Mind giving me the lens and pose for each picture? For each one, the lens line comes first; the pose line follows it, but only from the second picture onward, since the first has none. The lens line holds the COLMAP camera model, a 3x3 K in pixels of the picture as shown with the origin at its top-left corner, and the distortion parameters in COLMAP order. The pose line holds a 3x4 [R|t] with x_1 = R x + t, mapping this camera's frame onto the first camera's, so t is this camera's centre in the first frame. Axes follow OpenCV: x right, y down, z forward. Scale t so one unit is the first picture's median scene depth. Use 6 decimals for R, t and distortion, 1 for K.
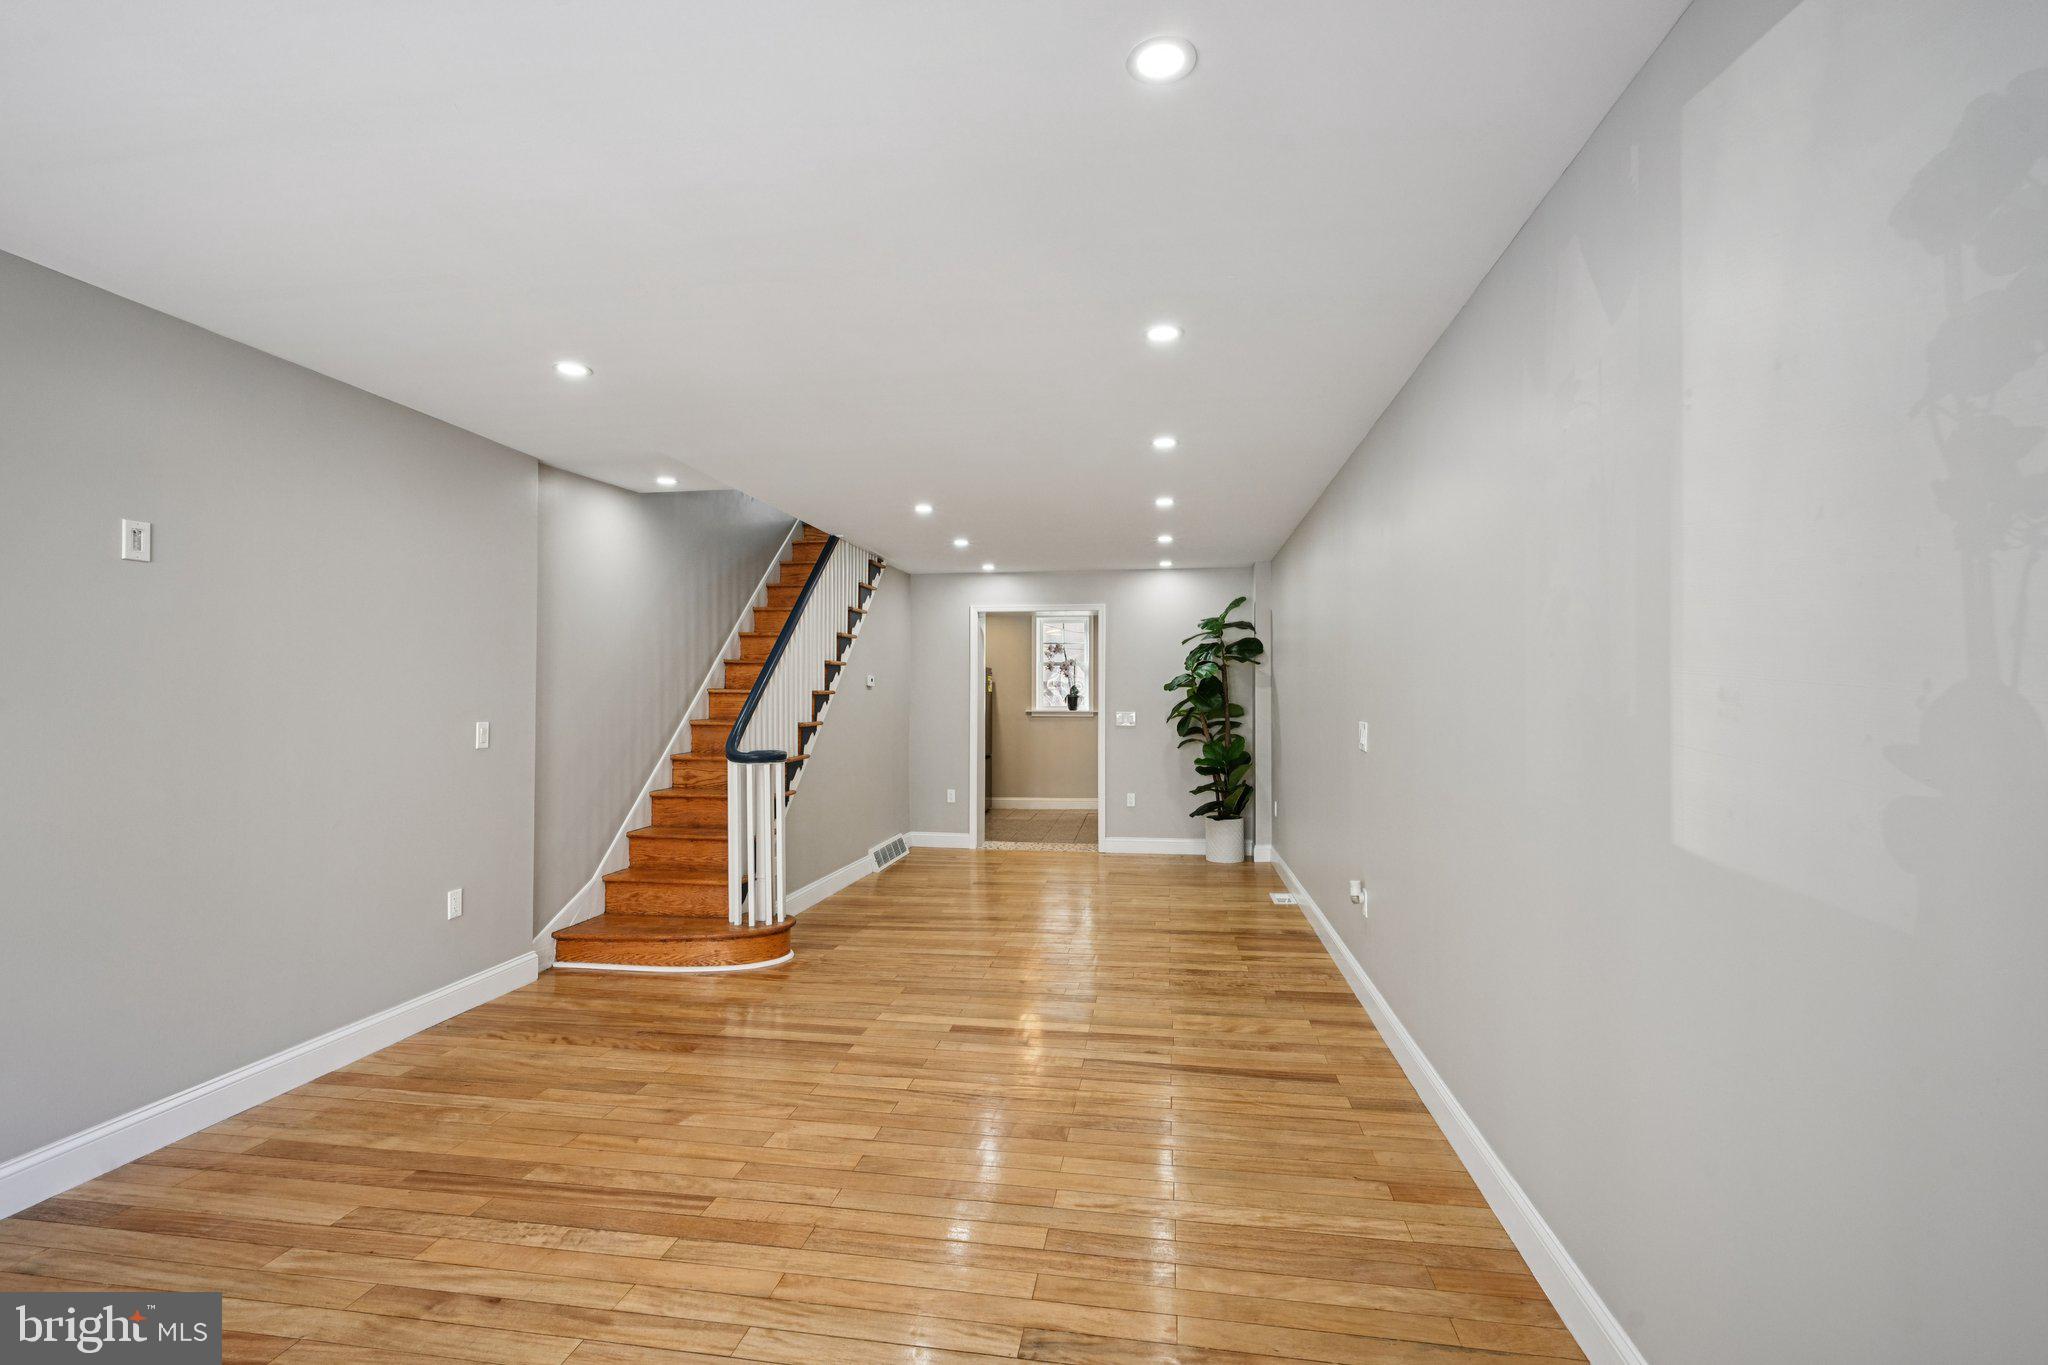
lens RADIAL K [[901.2, 0, 1020.3], [0, 901.2, 688.0], [0, 0, 1]] dist [0.001361, -0.000429]
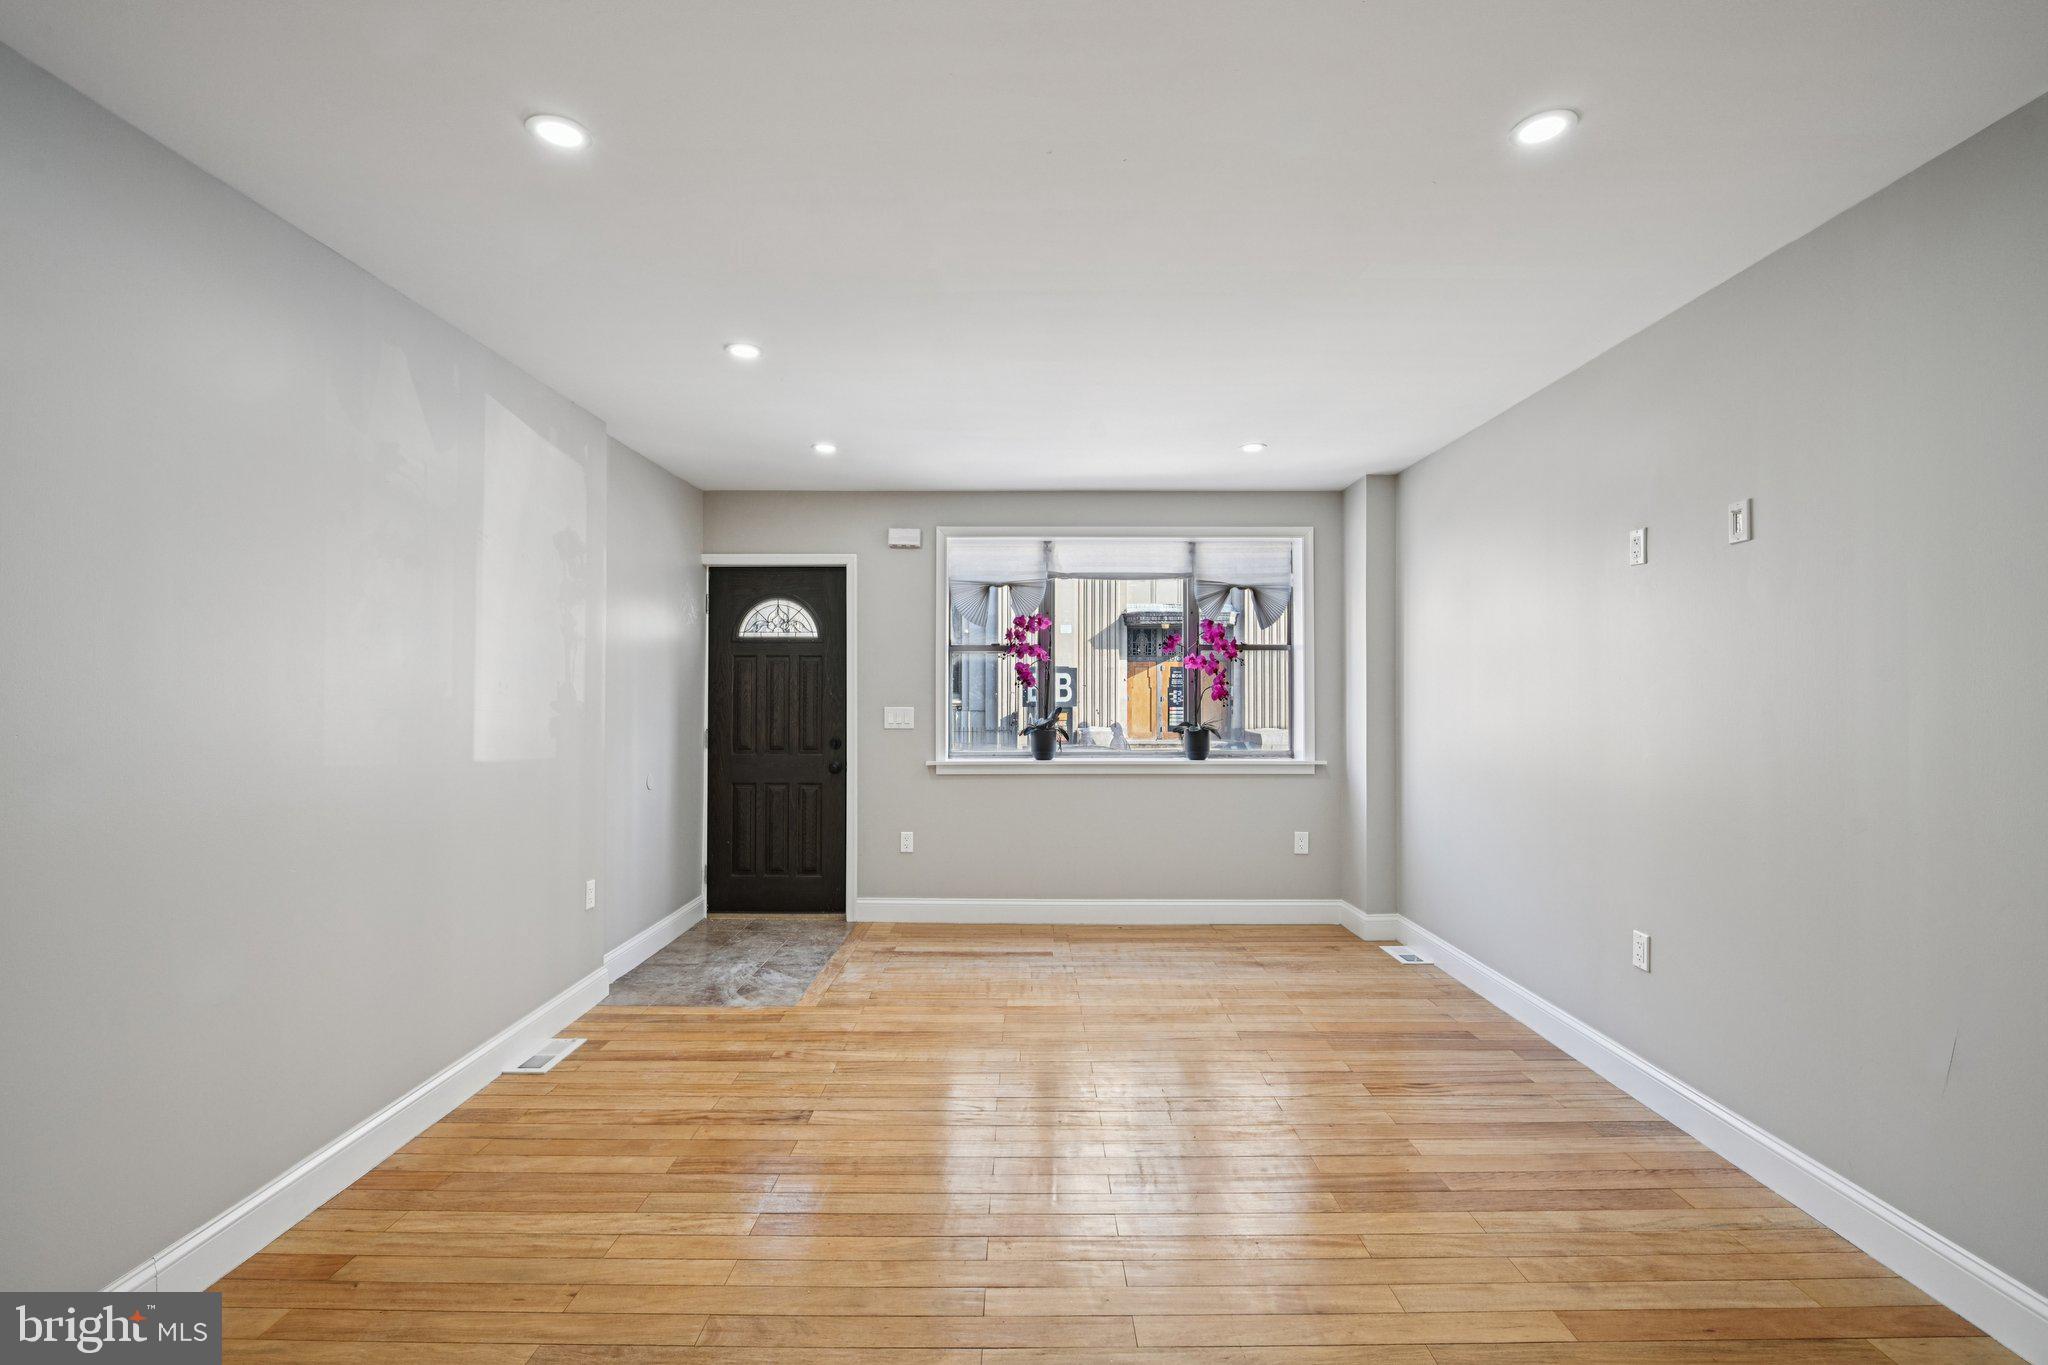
lens RADIAL K [[901.2, 0, 1028.1], [0, 901.2, 679.8], [0, 0, 1]] dist [0.001361, -0.000429]
pose [[-0.987250, -0.004524, -0.159112, -0.081798], [-0.000547, 0.999687, -0.025031, 0.027993], [0.159176, -0.024625, -0.986943, 1.844278]]
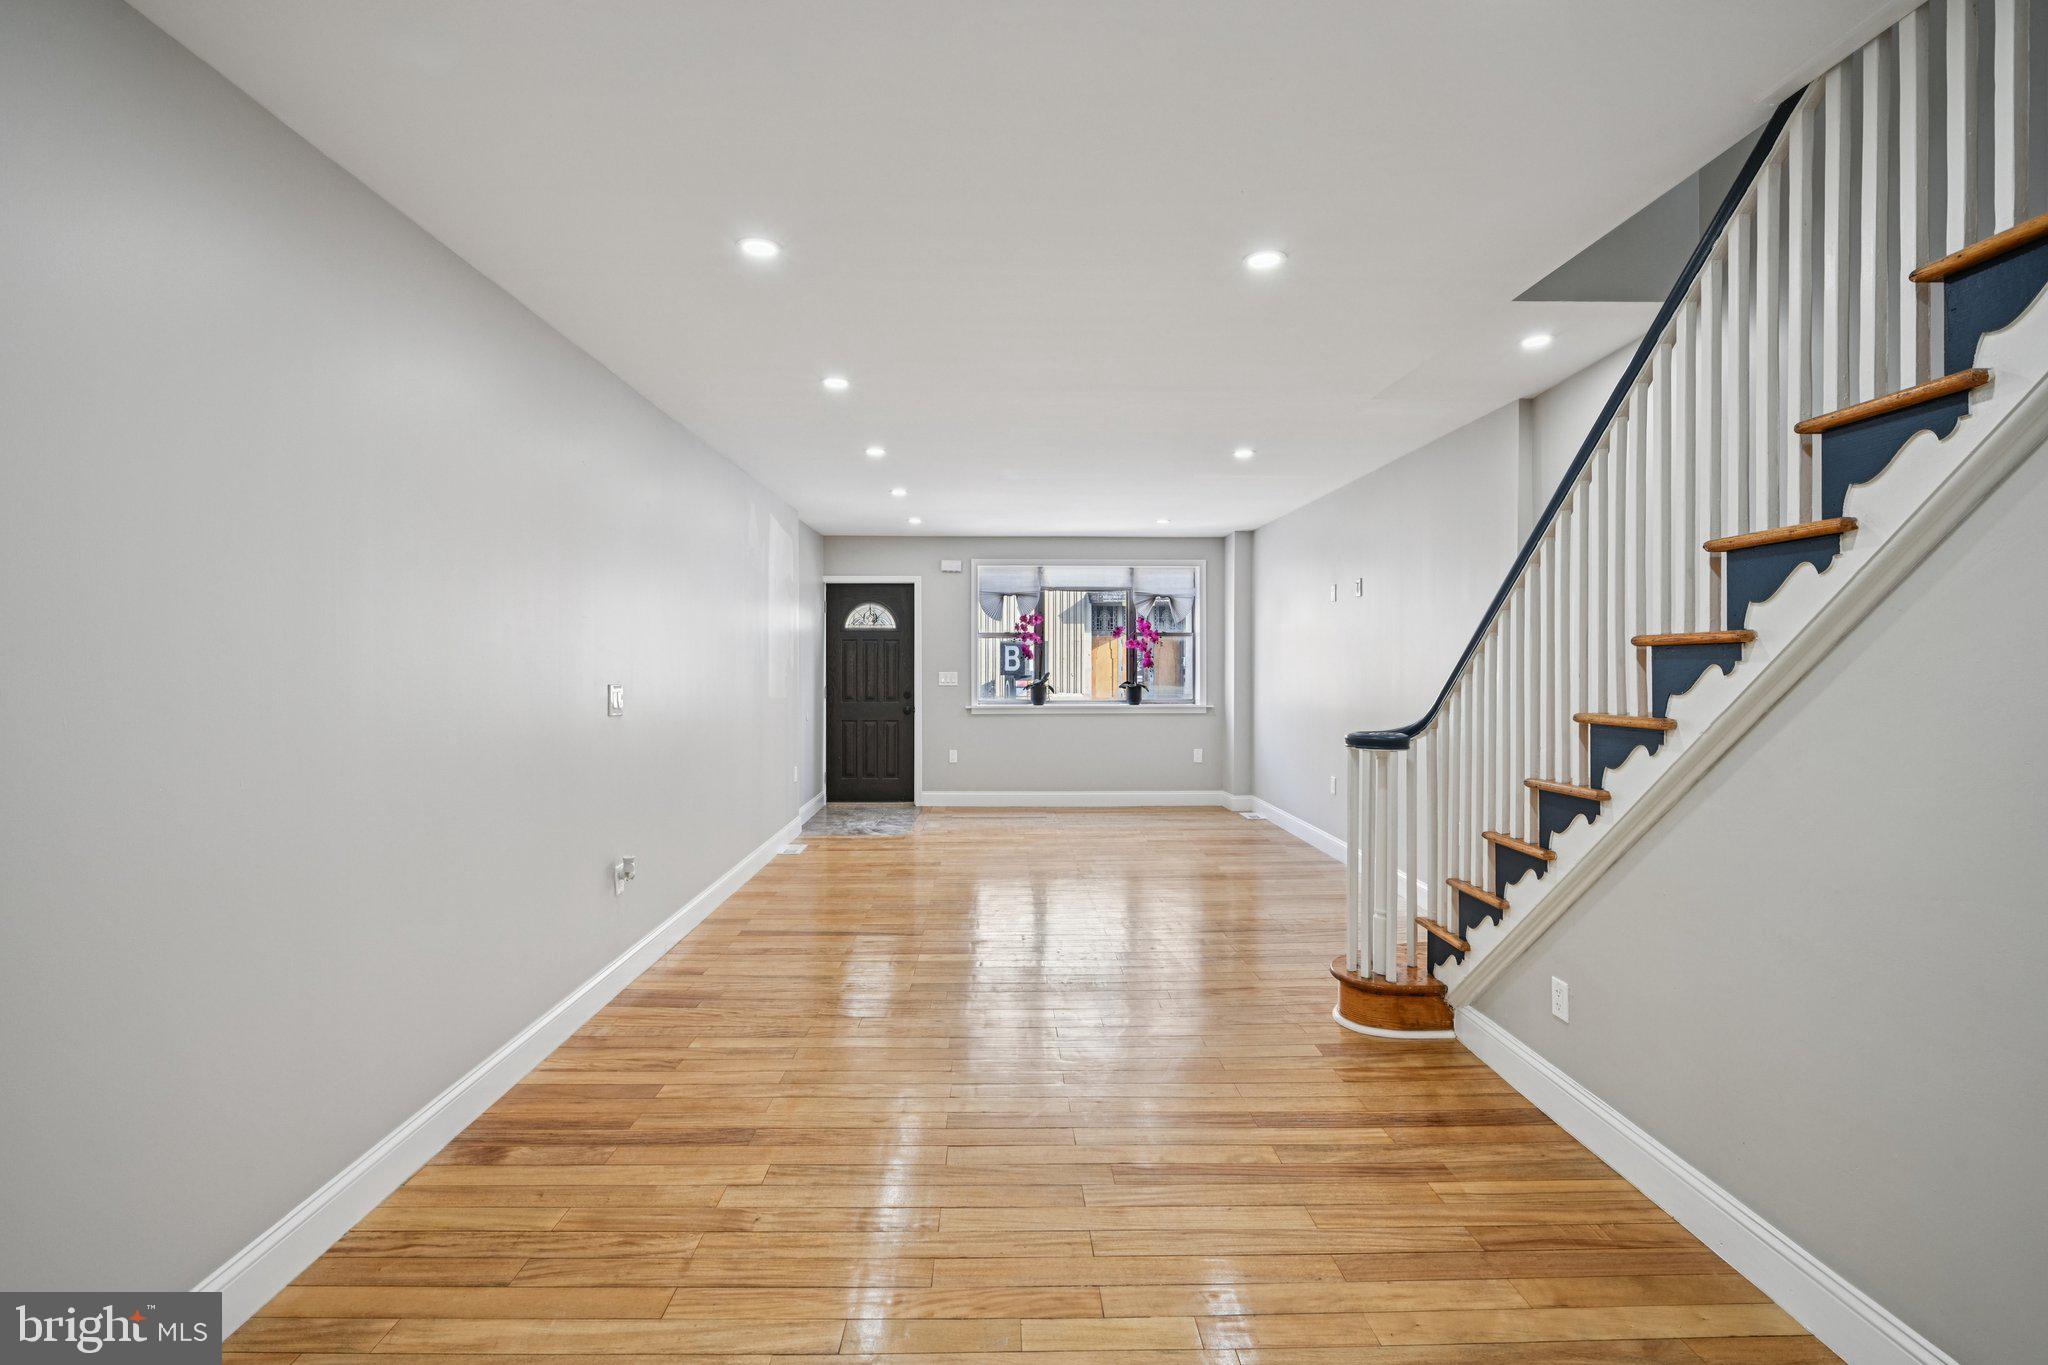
lens RADIAL K [[901.2, 0, 1026.0], [0, 901.2, 666.3], [0, 0, 1]] dist [0.001361, -0.000429]
pose [[-0.980863, 0.000081, -0.194698, 0.103928], [0.001463, 0.999975, -0.006954, 0.035500], [0.194693, -0.007106, -0.980839, 2.531006]]
